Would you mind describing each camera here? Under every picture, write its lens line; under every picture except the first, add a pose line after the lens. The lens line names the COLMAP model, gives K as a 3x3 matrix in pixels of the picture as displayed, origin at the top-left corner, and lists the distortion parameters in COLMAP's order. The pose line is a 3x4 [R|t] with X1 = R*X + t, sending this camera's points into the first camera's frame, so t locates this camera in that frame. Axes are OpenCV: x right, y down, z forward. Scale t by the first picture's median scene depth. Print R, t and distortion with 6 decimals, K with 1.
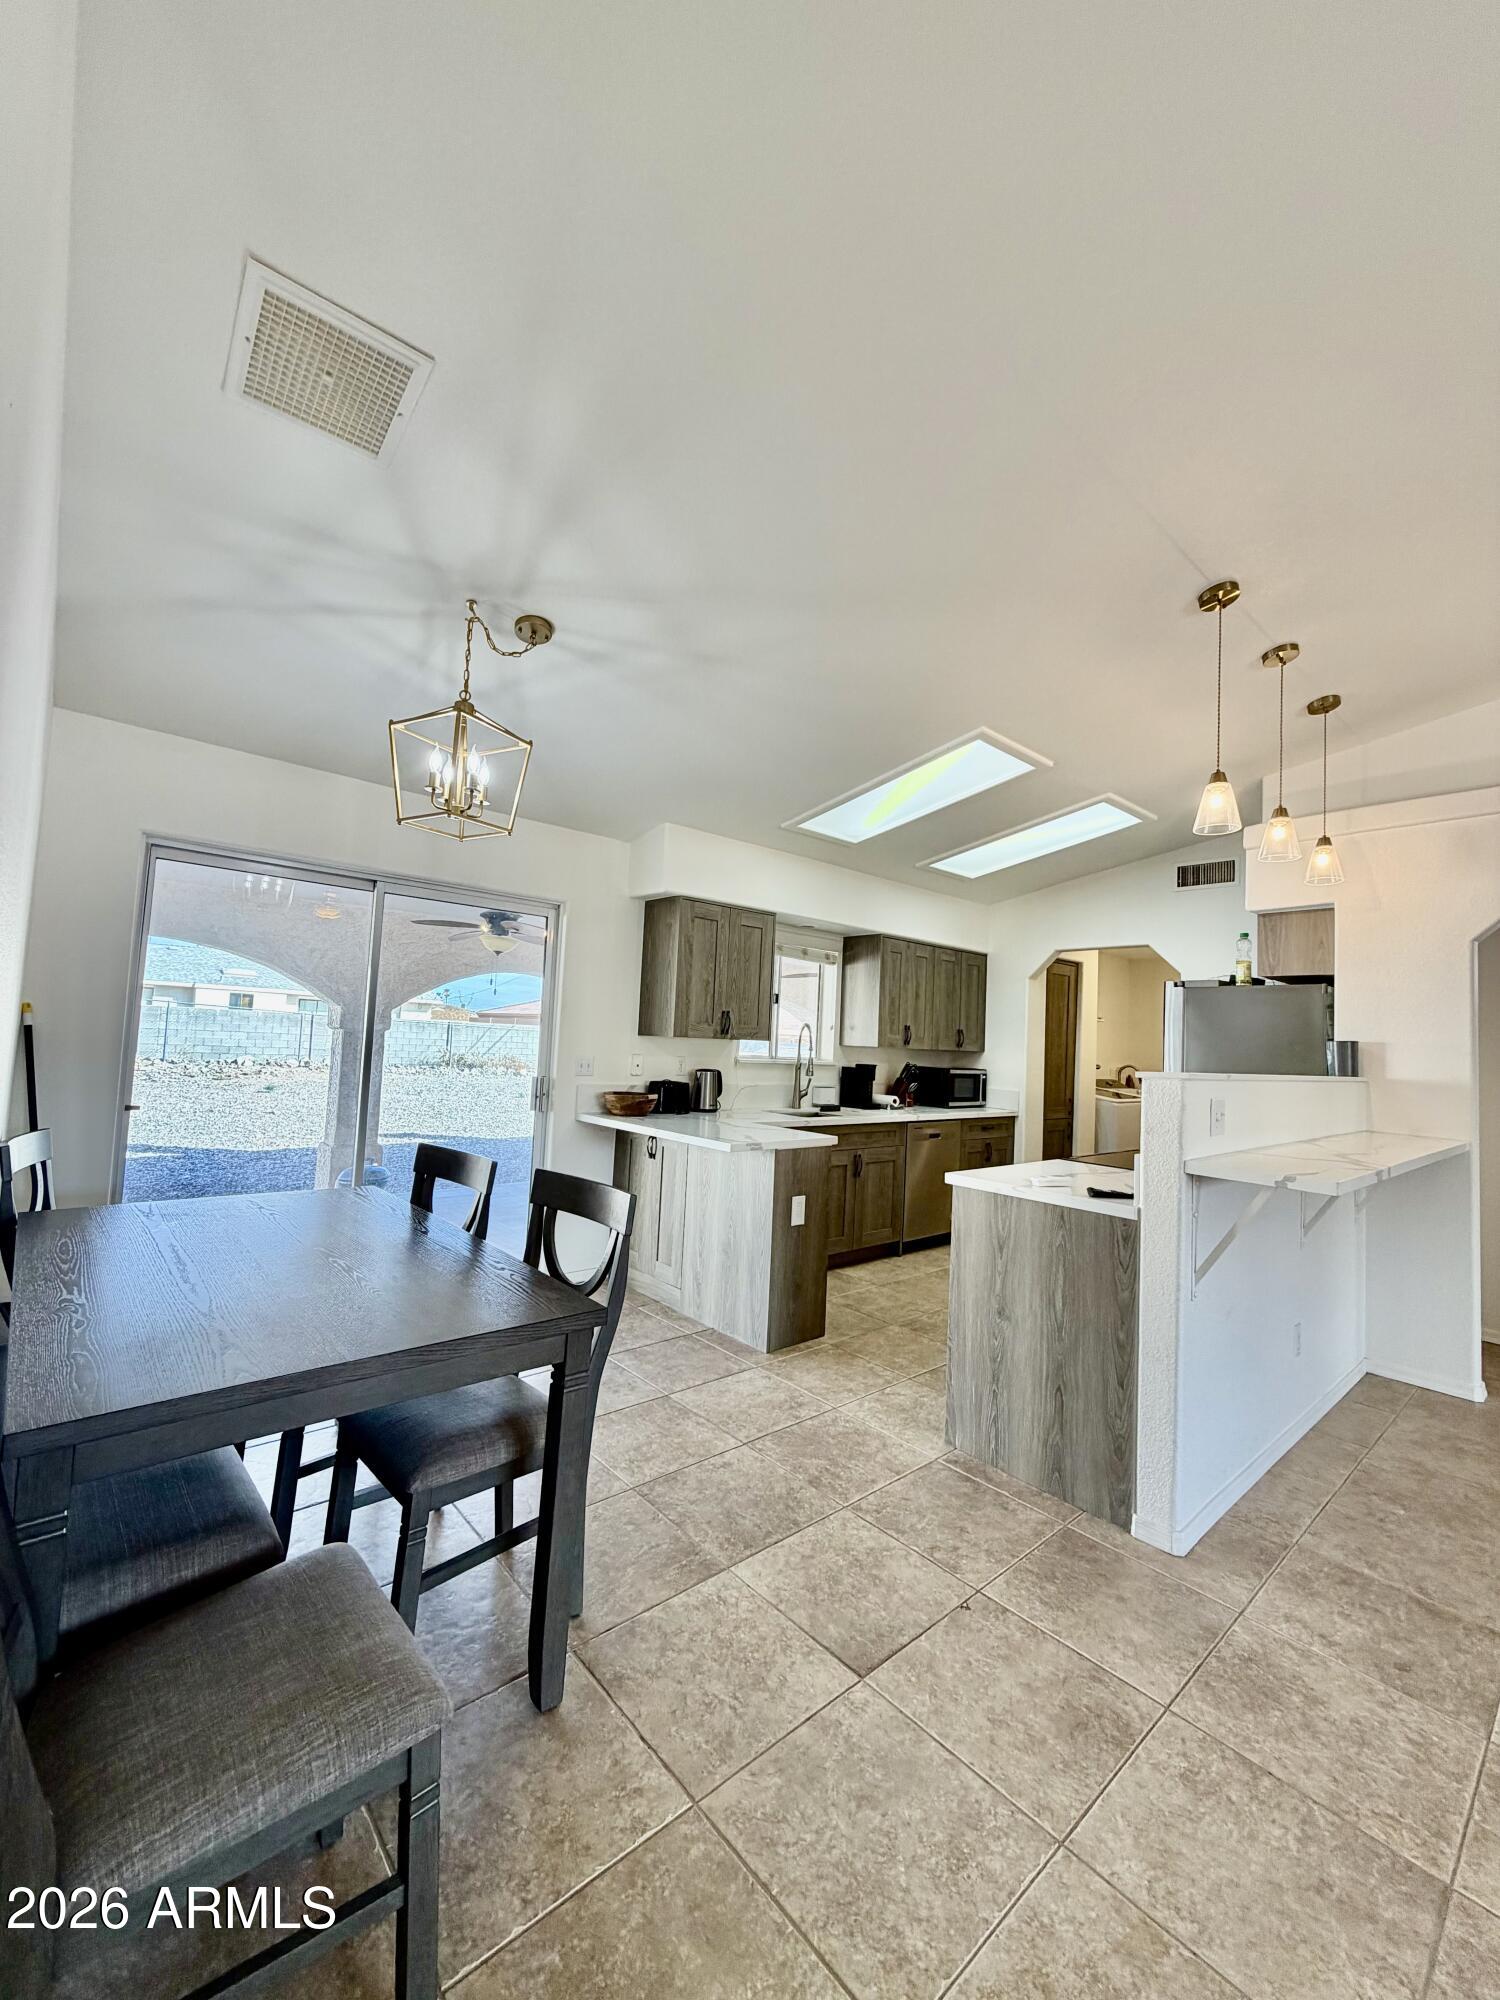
lens RADIAL K [[797.1, 0, 752.8], [0, 797.1, 995.8], [0, 0, 1]] dist [-0.001252, 0.000735]
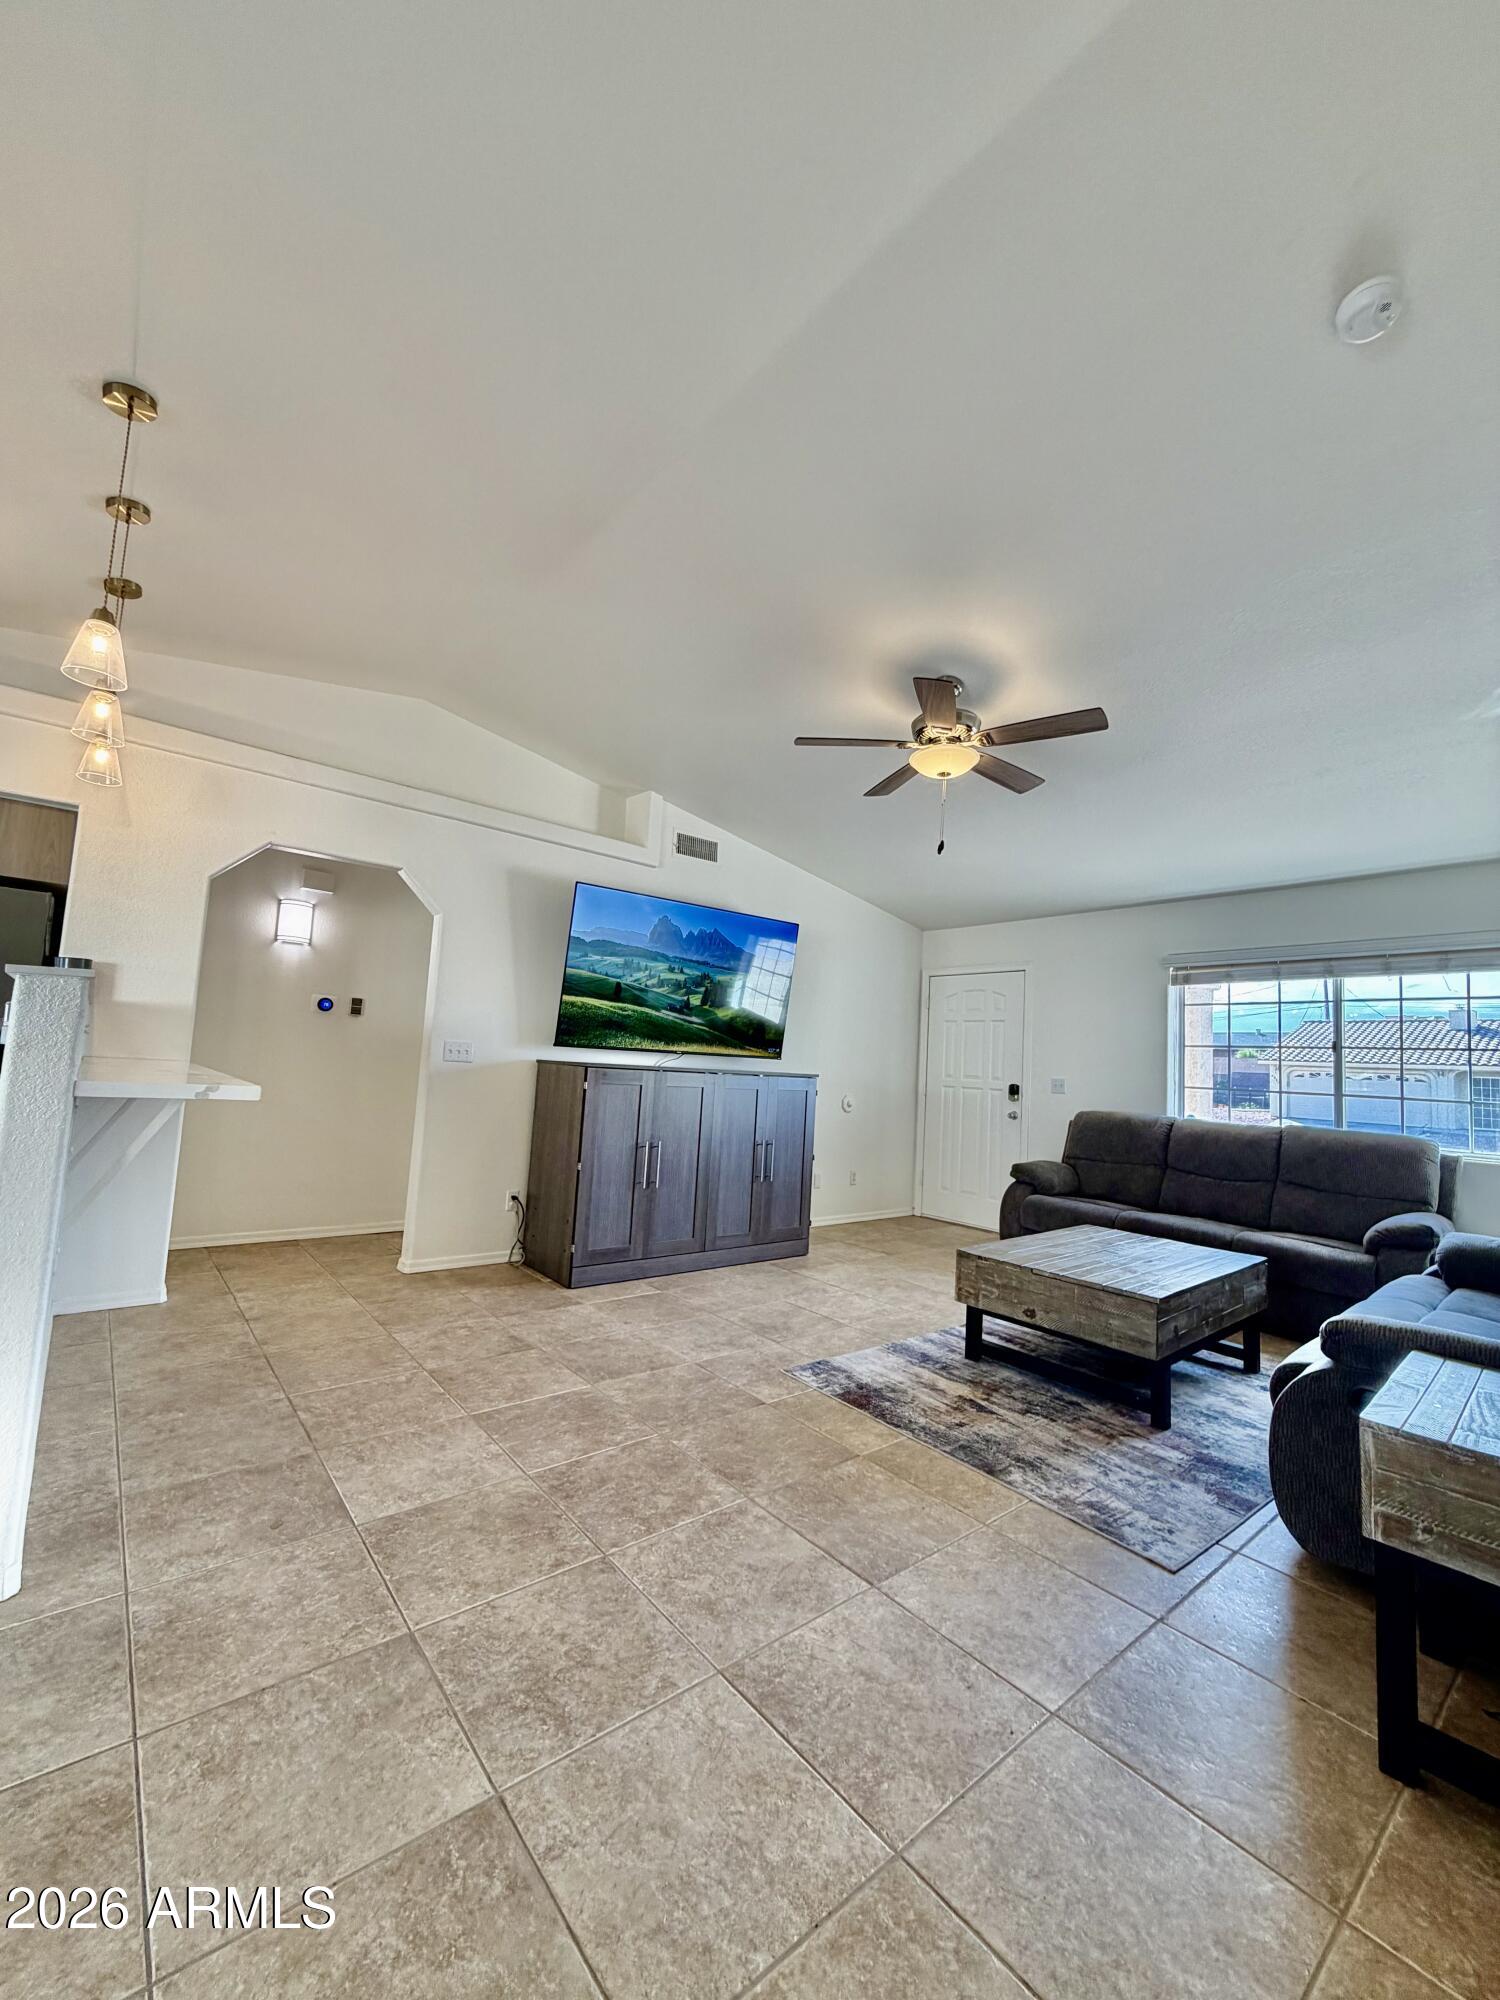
lens RADIAL K [[797.1, 0, 747.4], [0, 797.1, 995.4], [0, 0, 1]] dist [-0.001252, 0.000735]
pose [[0.036902, 0.045536, 0.998281, -0.122743], [-0.111107, 0.992955, -0.041186, 0.046017], [-0.993123, -0.109396, 0.041702, 0.179071]]
